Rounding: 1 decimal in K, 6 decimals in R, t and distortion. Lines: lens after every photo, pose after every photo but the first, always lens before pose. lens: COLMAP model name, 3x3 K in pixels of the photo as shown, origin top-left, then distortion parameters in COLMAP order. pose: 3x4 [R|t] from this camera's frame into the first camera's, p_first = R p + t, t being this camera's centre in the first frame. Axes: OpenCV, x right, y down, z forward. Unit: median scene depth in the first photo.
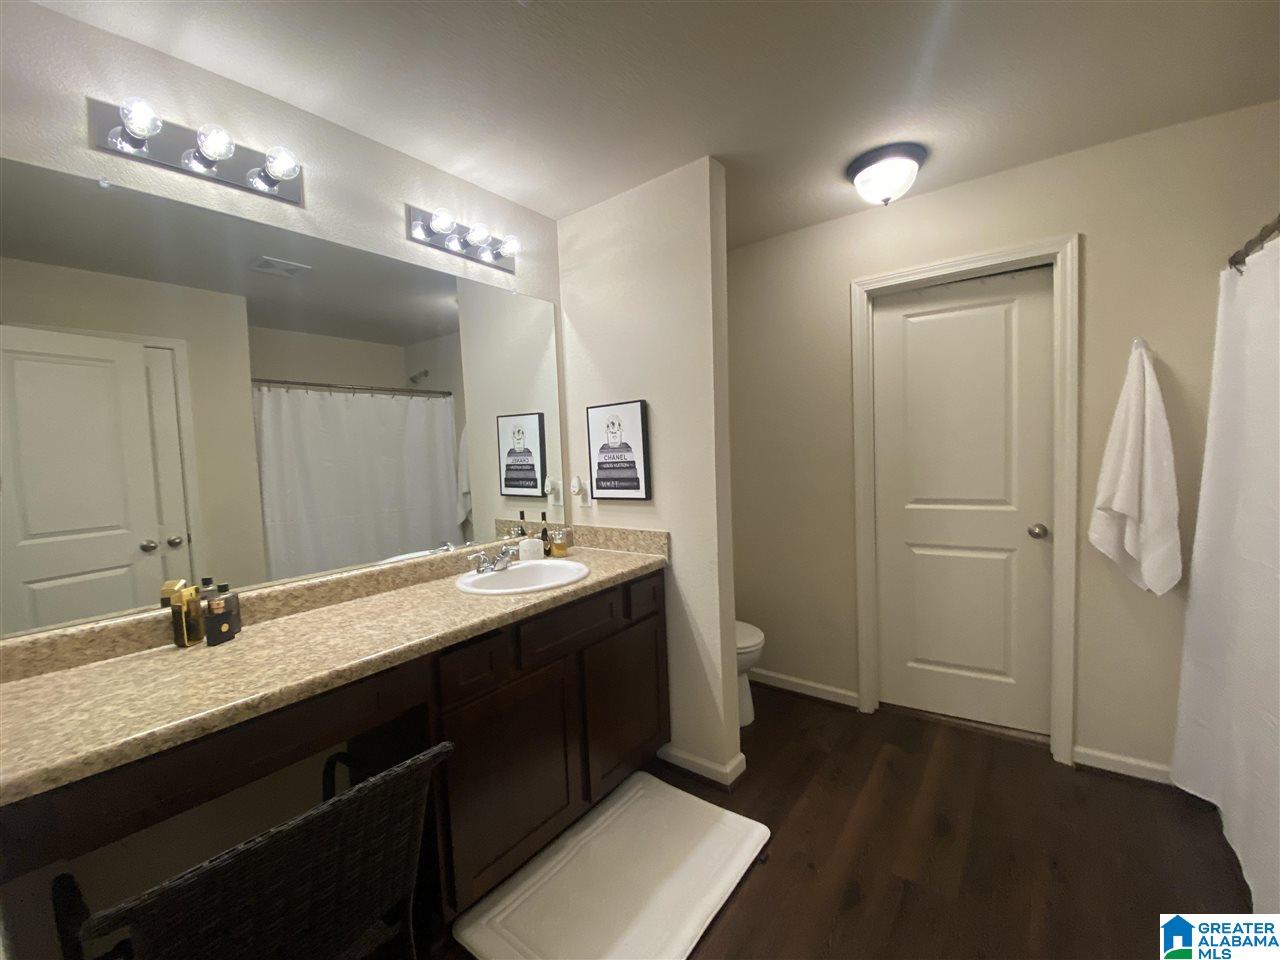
lens RADIAL K [[512.3, 0, 647.6], [0, 512.3, 494.6], [0, 0, 1]] dist [-0.025552, -0.006538]
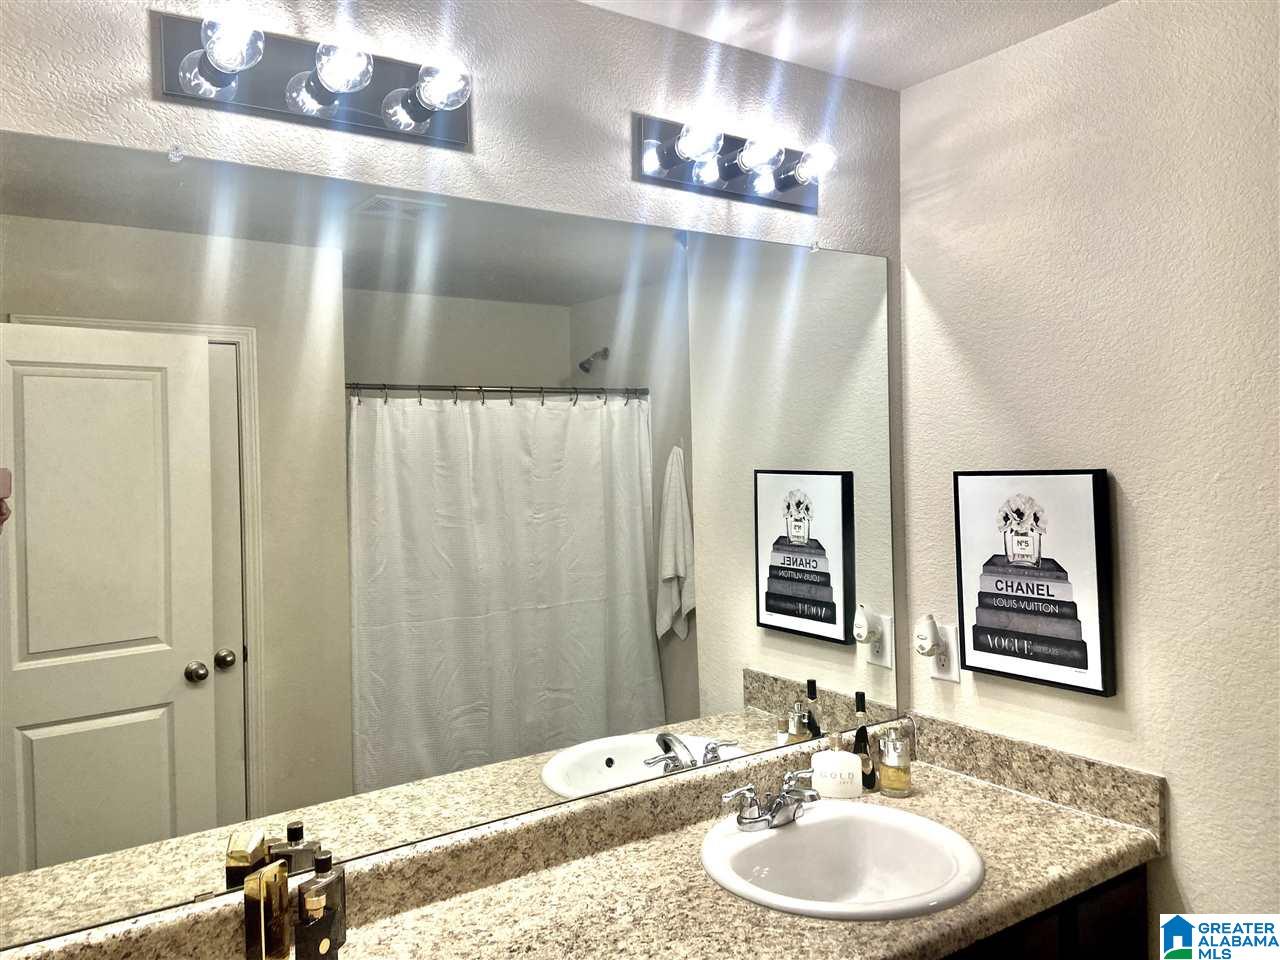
lens RADIAL K [[943.0, 0, 612.2], [0, 943.0, 478.1], [0, 0, 1]] dist [0.083733, -0.117602]
pose [[0.936850, 0.025732, -0.348783, -0.116805], [-0.041790, 0.998381, -0.038592, -0.126643], [0.347226, 0.050730, 0.936408, 0.061263]]
